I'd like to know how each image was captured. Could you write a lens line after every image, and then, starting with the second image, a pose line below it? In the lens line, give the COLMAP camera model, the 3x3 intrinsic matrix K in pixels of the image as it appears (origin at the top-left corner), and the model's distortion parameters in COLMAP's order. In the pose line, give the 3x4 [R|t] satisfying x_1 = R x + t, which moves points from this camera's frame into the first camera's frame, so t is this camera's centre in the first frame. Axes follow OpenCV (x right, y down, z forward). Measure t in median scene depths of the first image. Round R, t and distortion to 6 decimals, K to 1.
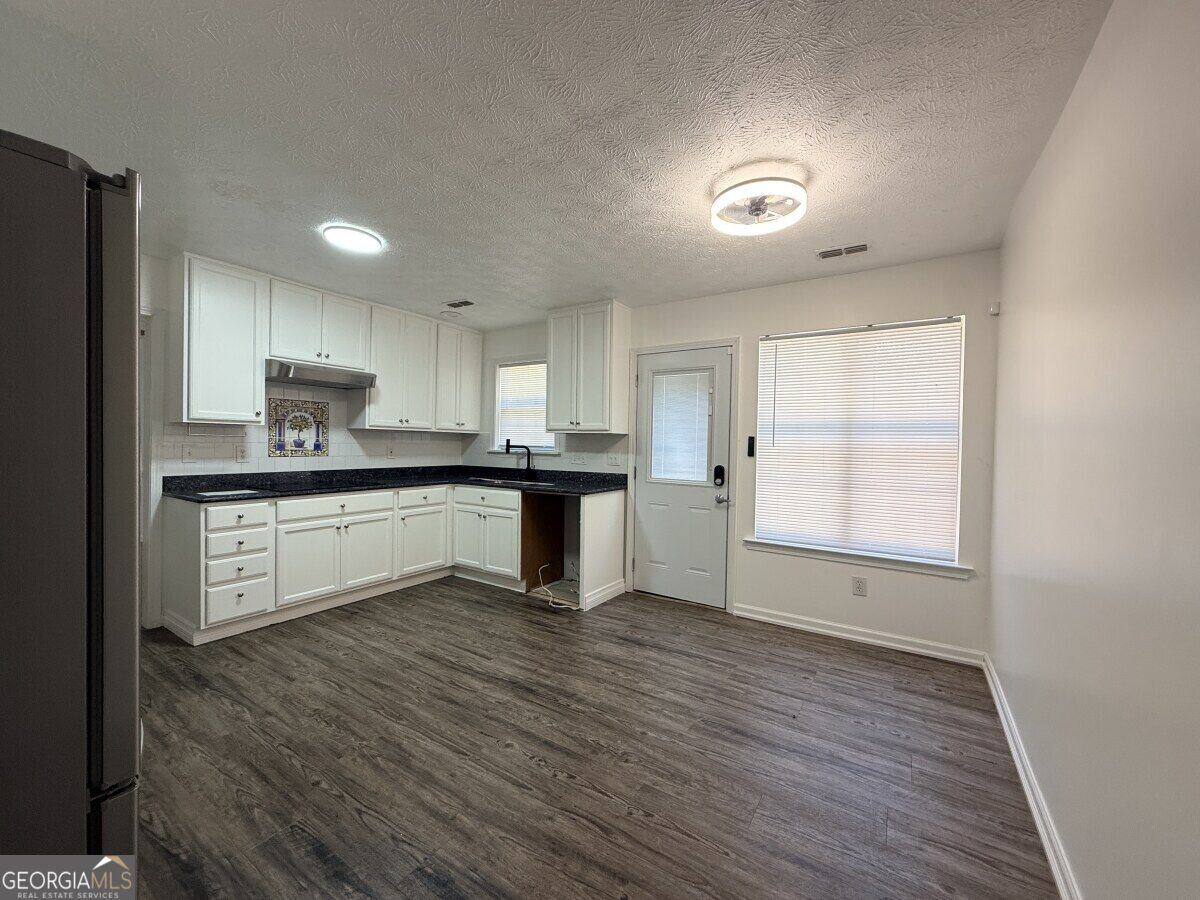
lens RADIAL K [[480.2, 0, 596.6], [0, 480.2, 451.3], [0, 0, 1]] dist [0.000207, 0.000027]
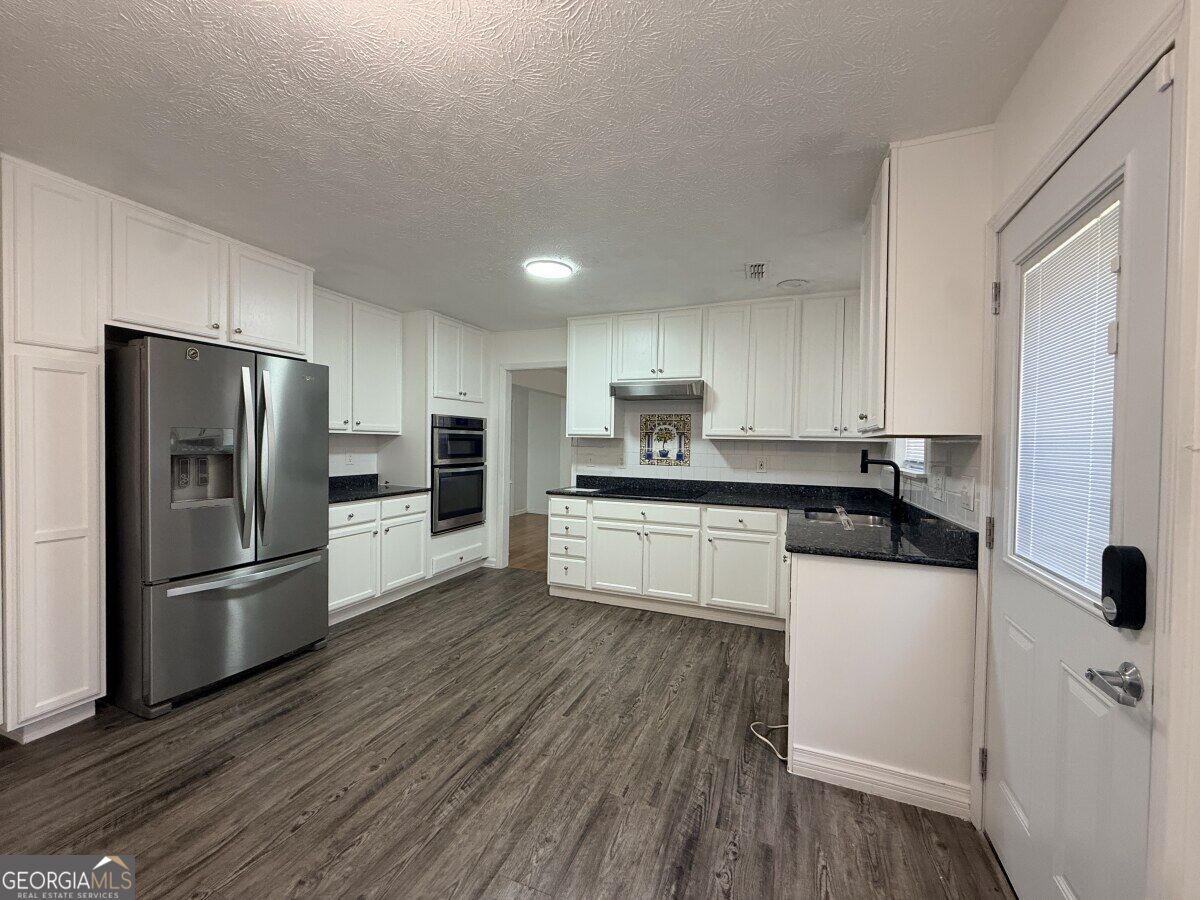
lens RADIAL K [[480.2, 0, 596.6], [0, 480.2, 451.3], [0, 0, 1]] dist [0.000207, 0.000027]
pose [[0.182853, -0.000428, -0.983140, 0.471716], [-0.032020, 0.999467, -0.006391, -0.010404], [0.982619, 0.032648, 0.182742, 0.705138]]
